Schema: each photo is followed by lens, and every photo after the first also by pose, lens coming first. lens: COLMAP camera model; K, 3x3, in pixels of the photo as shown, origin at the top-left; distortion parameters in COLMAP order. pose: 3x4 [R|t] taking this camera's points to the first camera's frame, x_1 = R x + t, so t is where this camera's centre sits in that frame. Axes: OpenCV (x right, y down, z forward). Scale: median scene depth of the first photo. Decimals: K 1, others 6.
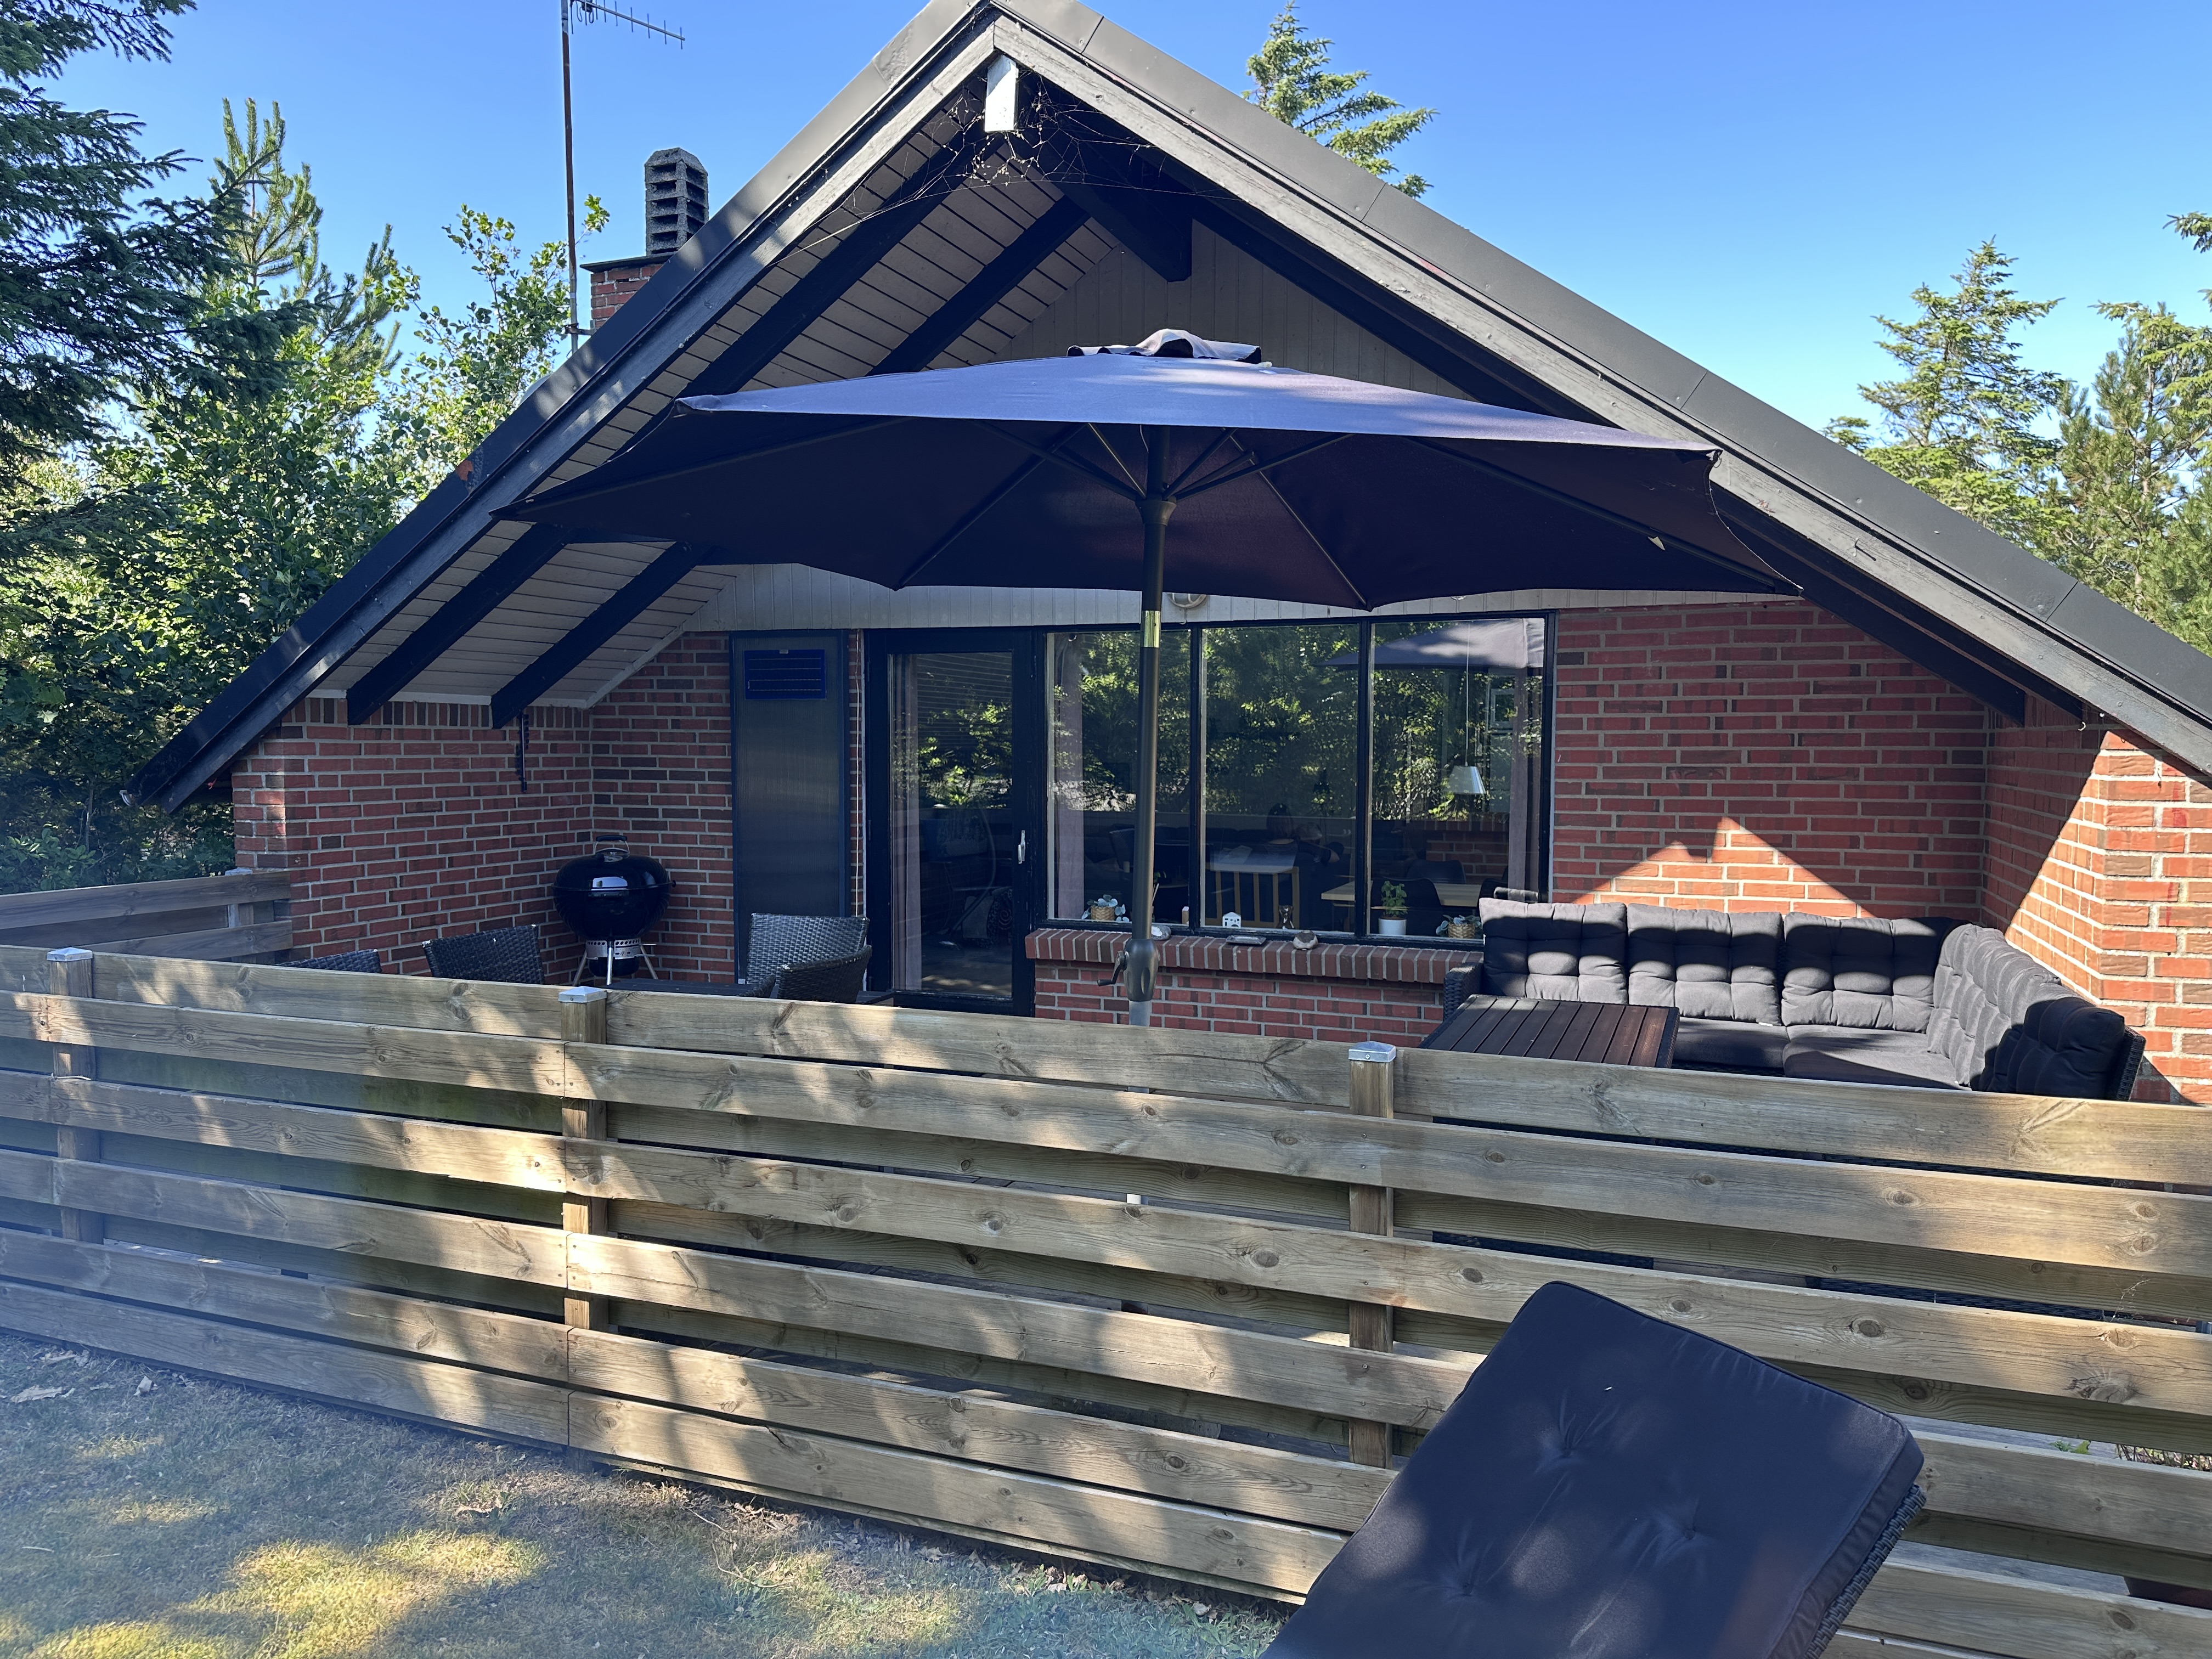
lens RADIAL K [[1541.5, 0, 1099.2], [0, 1541.5, 836.9], [0, 0, 1]] dist [0.047497, -0.058788]
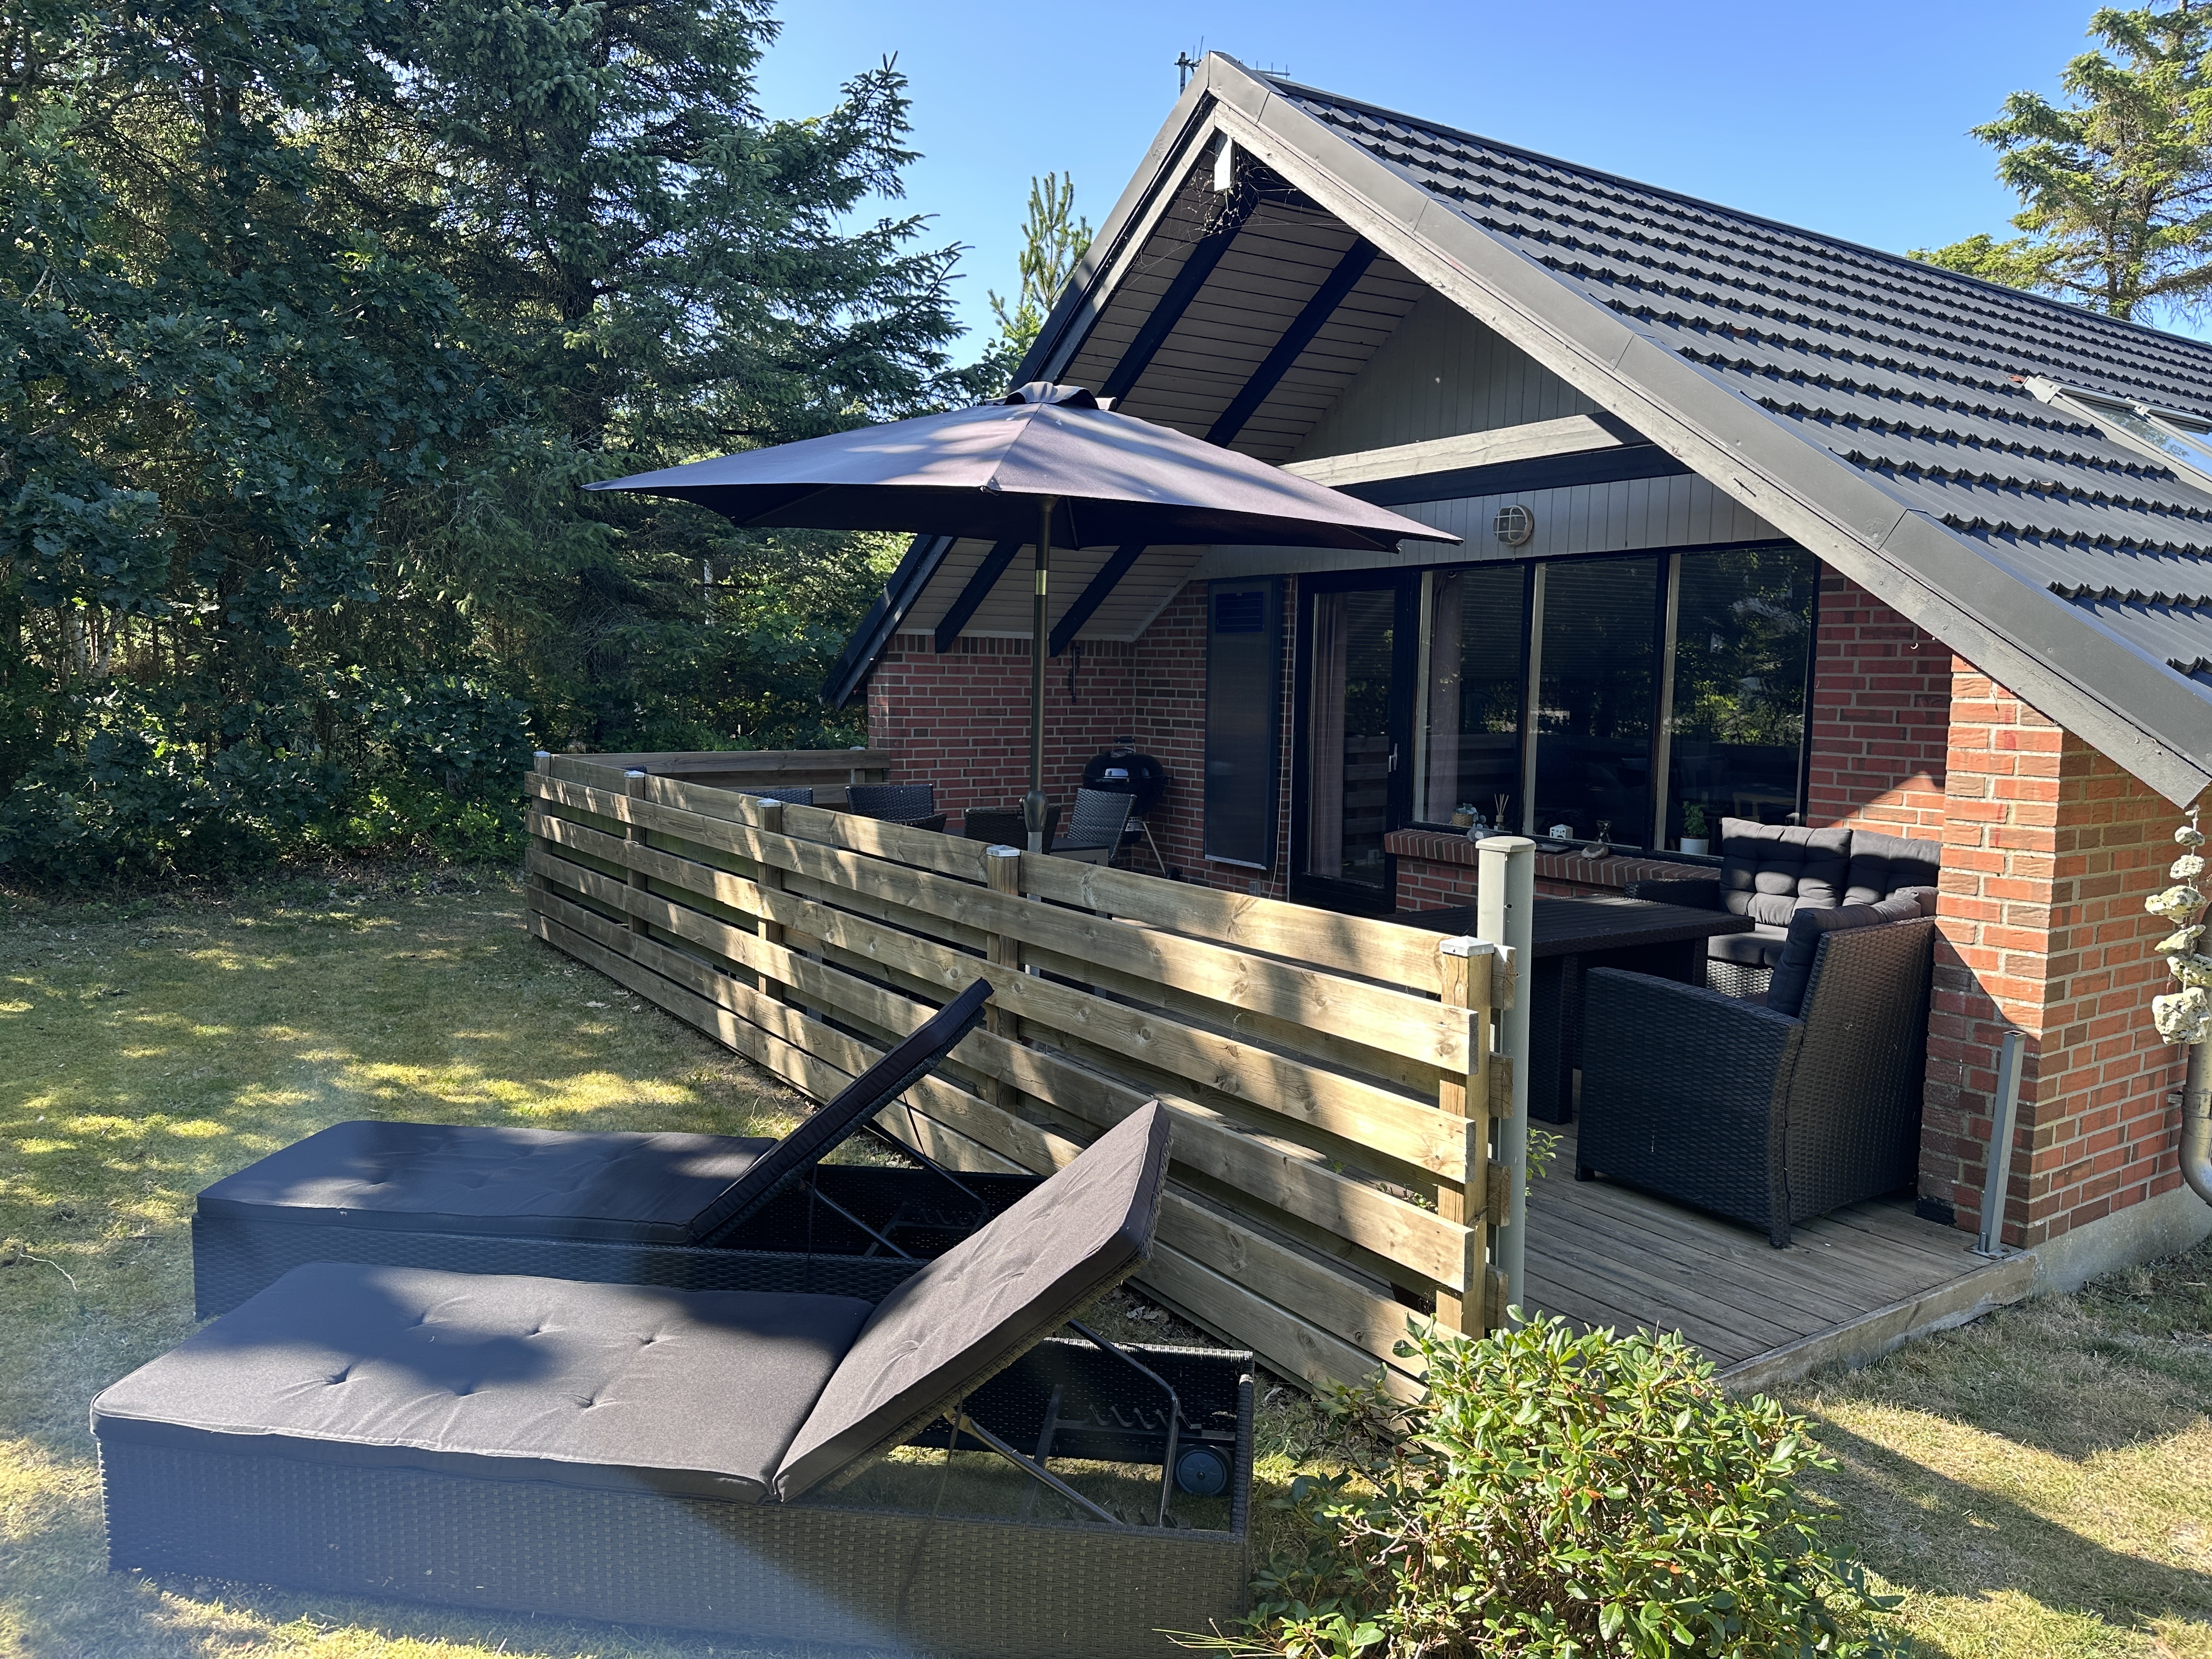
lens RADIAL K [[1541.5, 0, 1098.6], [0, 1541.5, 843.1], [0, 0, 1]] dist [0.047497, -0.058788]
pose [[0.817146, 0.071729, -0.571950, 0.517050], [-0.046034, 0.997179, 0.059289, 0.014256], [0.574589, -0.022119, 0.818143, -0.108188]]
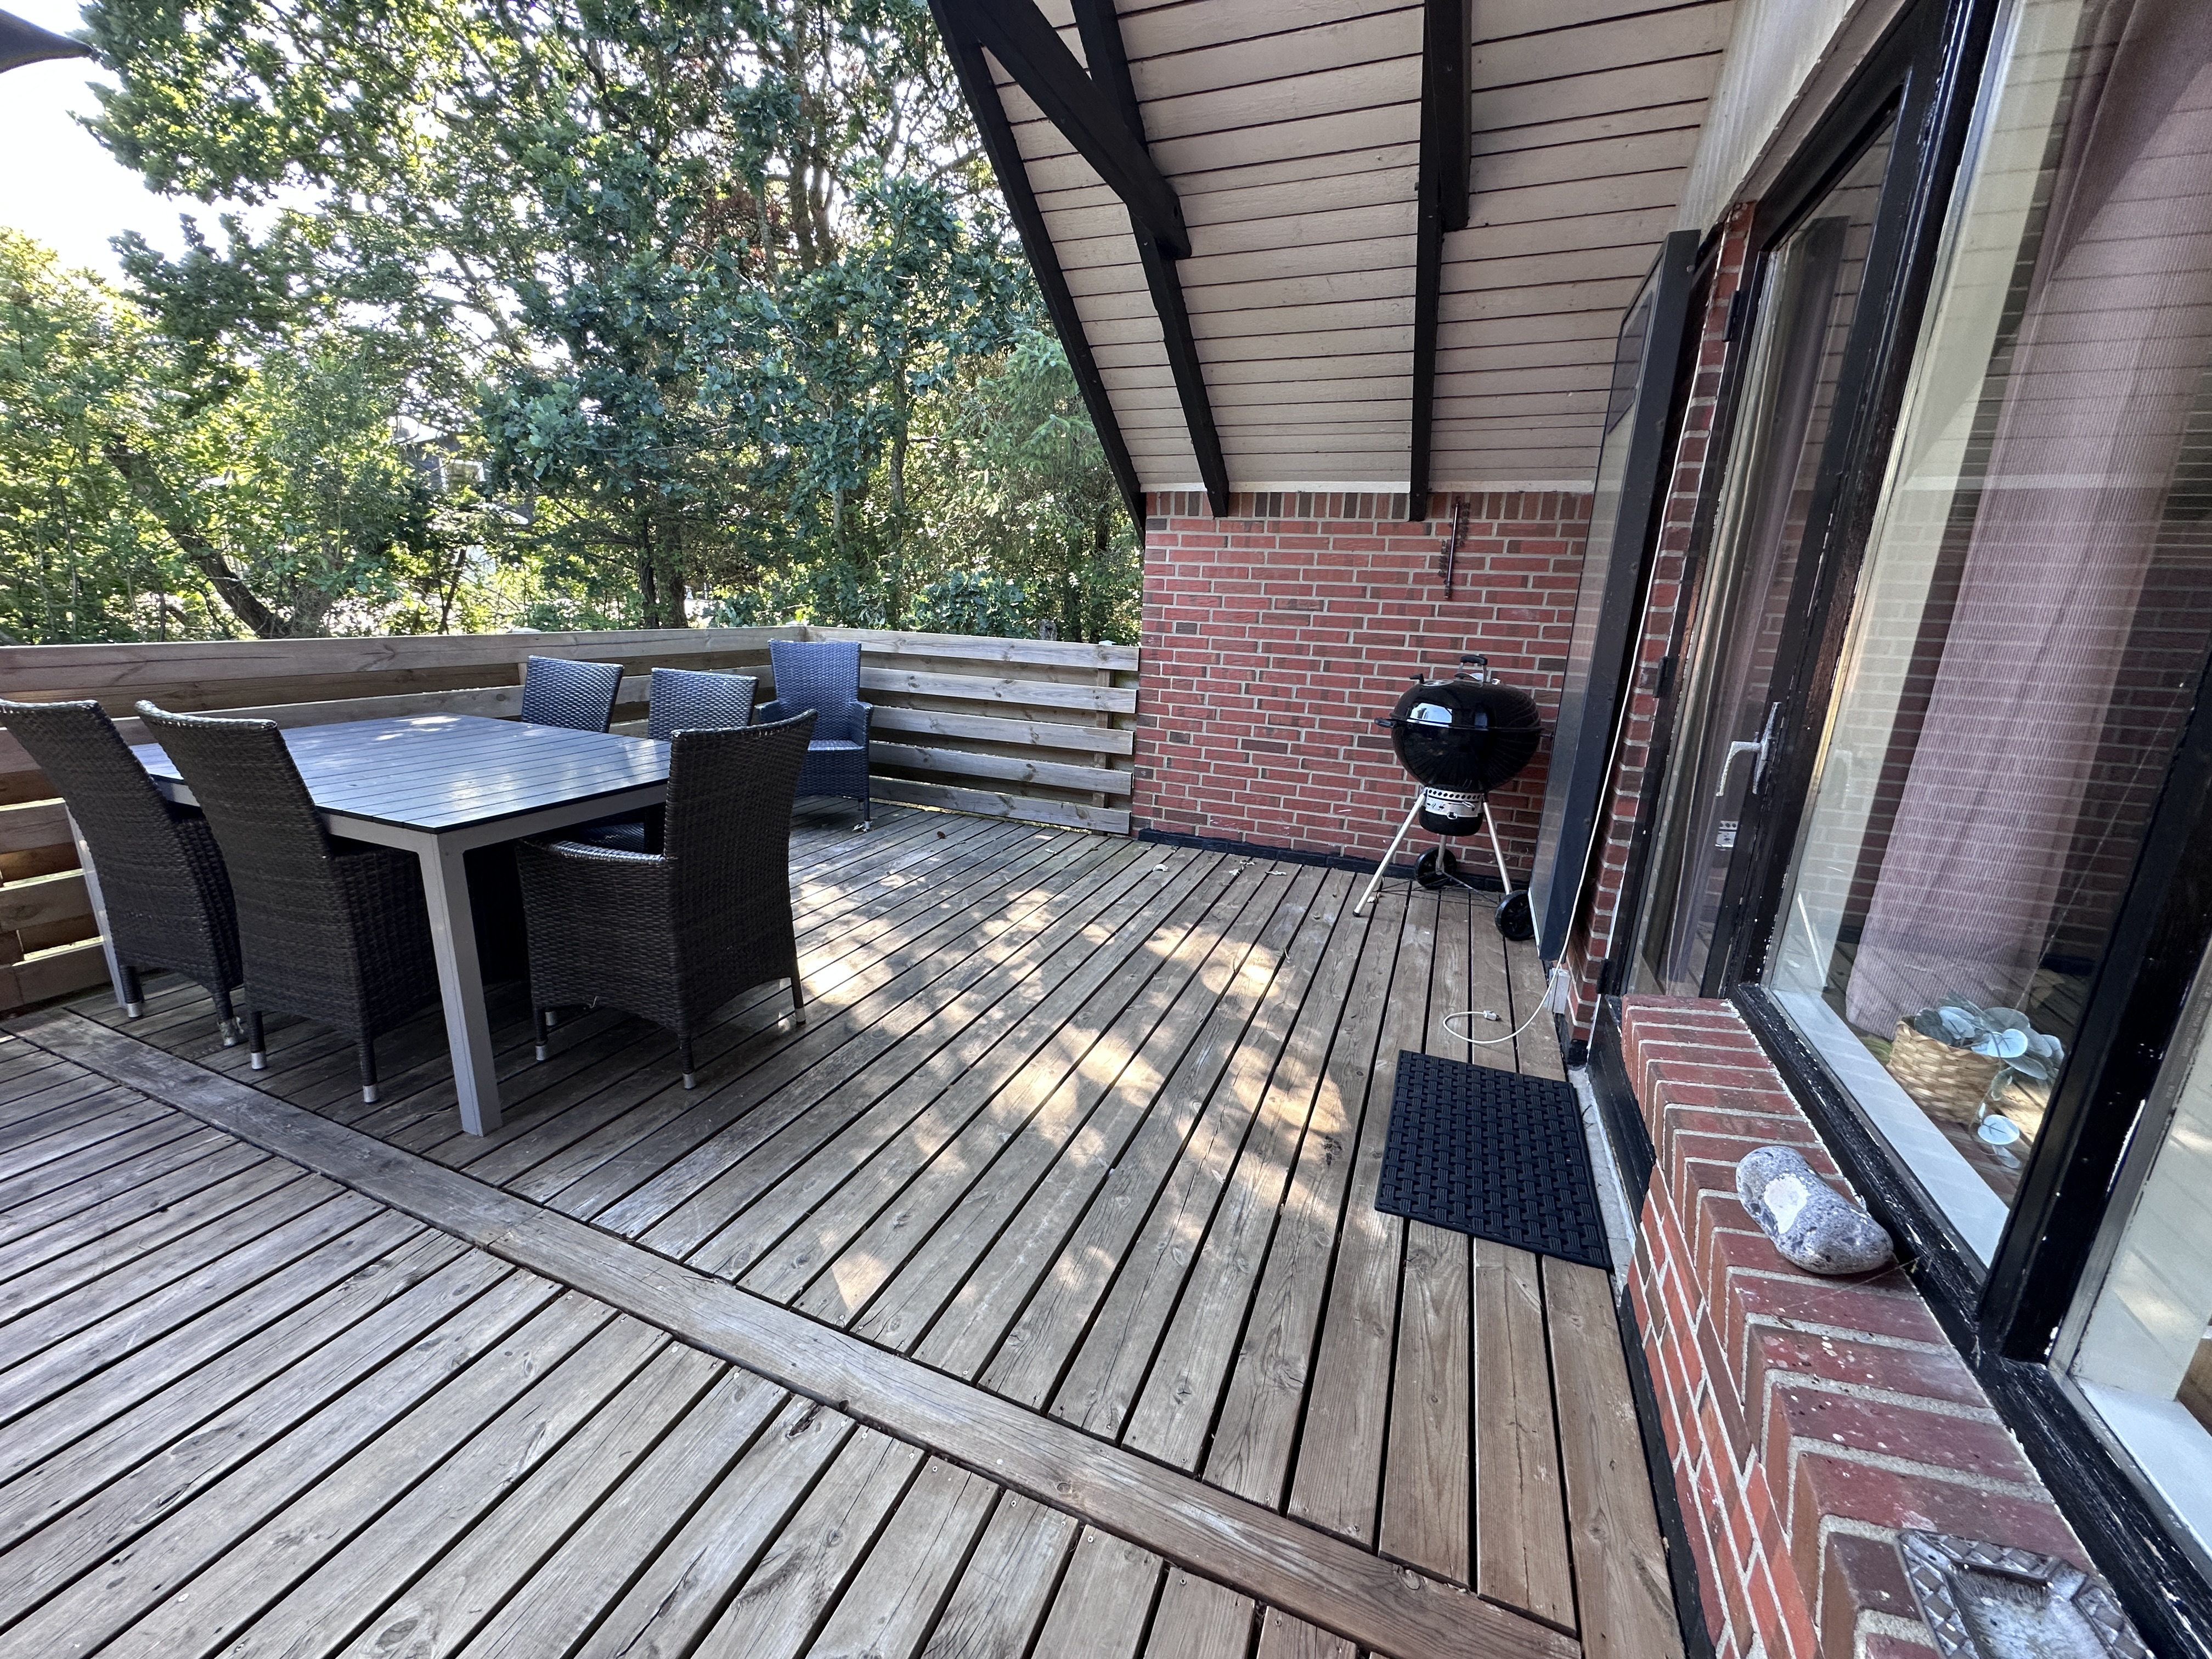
lens RADIAL K [[878.6, 0, 1096.5], [0, 878.6, 822.2], [0, 0, 1]] dist [-0.019913, 0.000386]
pose [[-0.018443, 0.259088, -0.965678, 0.156348], [-0.096612, 0.960860, 0.259641, -0.021179], [0.995151, 0.098084, 0.007310, 1.002189]]
